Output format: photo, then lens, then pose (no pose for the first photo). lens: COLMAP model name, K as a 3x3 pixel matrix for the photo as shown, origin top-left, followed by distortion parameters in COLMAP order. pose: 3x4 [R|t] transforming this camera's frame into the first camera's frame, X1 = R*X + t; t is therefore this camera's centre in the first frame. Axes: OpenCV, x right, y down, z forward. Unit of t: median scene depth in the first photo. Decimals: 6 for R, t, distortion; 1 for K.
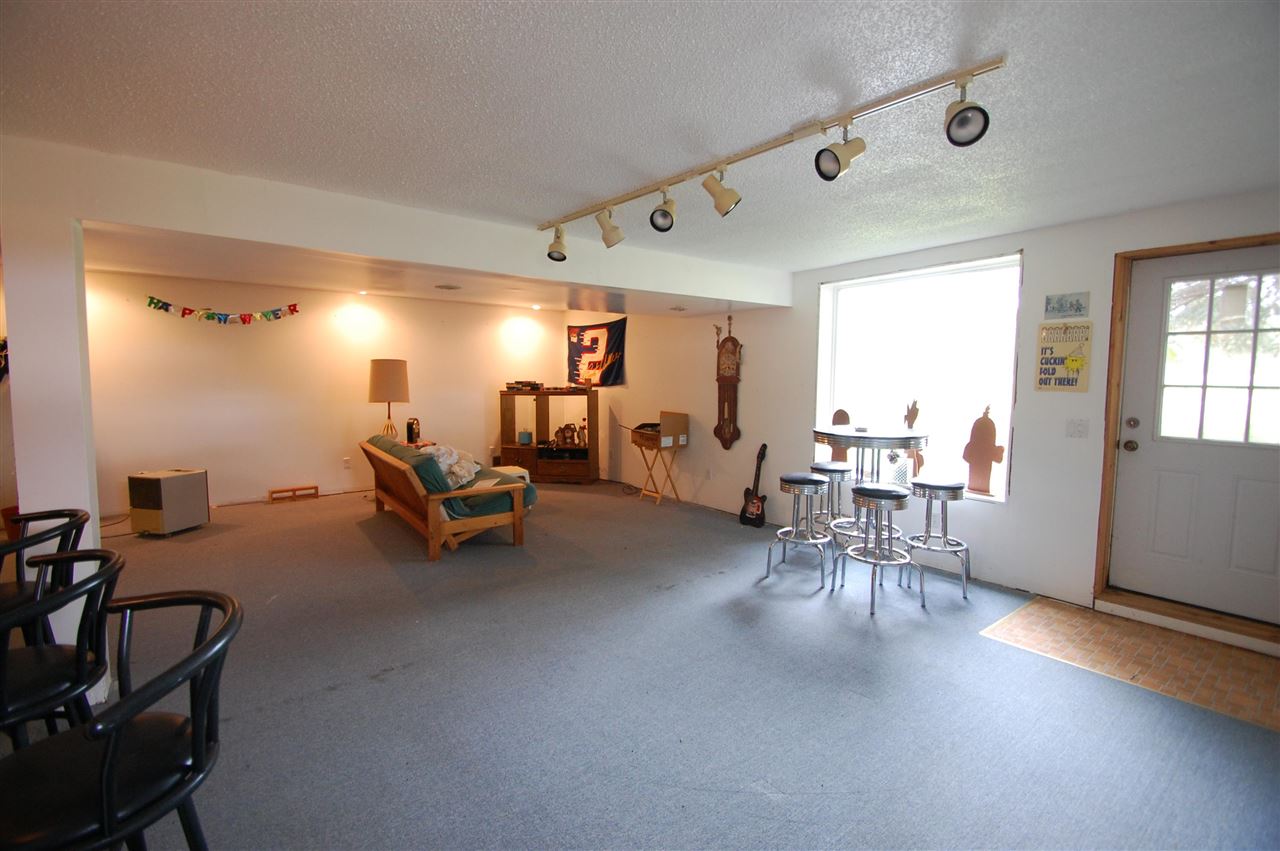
lens RADIAL K [[560.5, 0, 640.0], [0, 560.5, 425.5], [0, 0, 1]] dist [-0.000861, -0.000218]
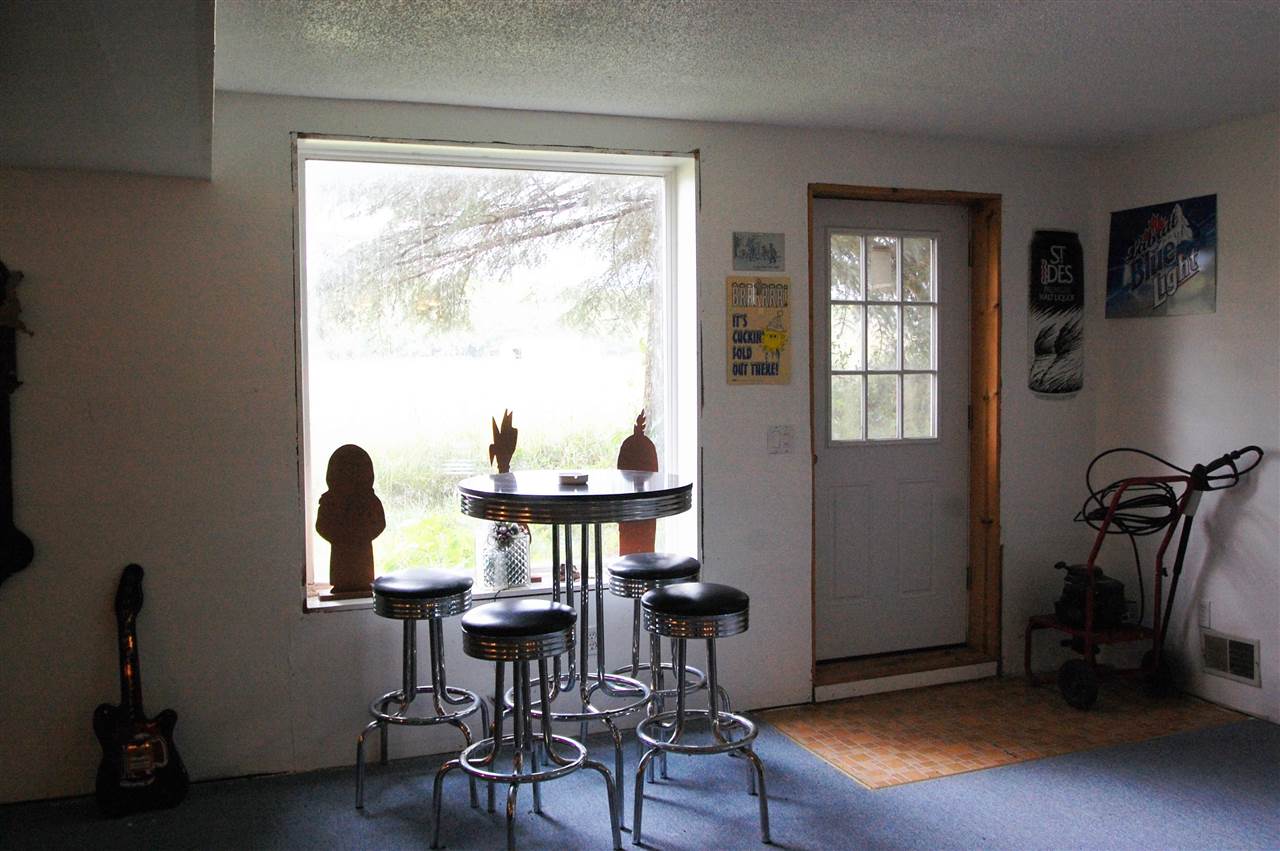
lens RADIAL K [[1122.8, 0, 640.0], [0, 1122.8, 425.5], [0, 0, 1]] dist [-0.048670, -0.000906]
pose [[0.294345, -0.060725, 0.953768, -0.521574], [0.095134, 0.994884, 0.033984, -0.071739], [-0.950953, 0.080733, 0.298616, 0.764476]]
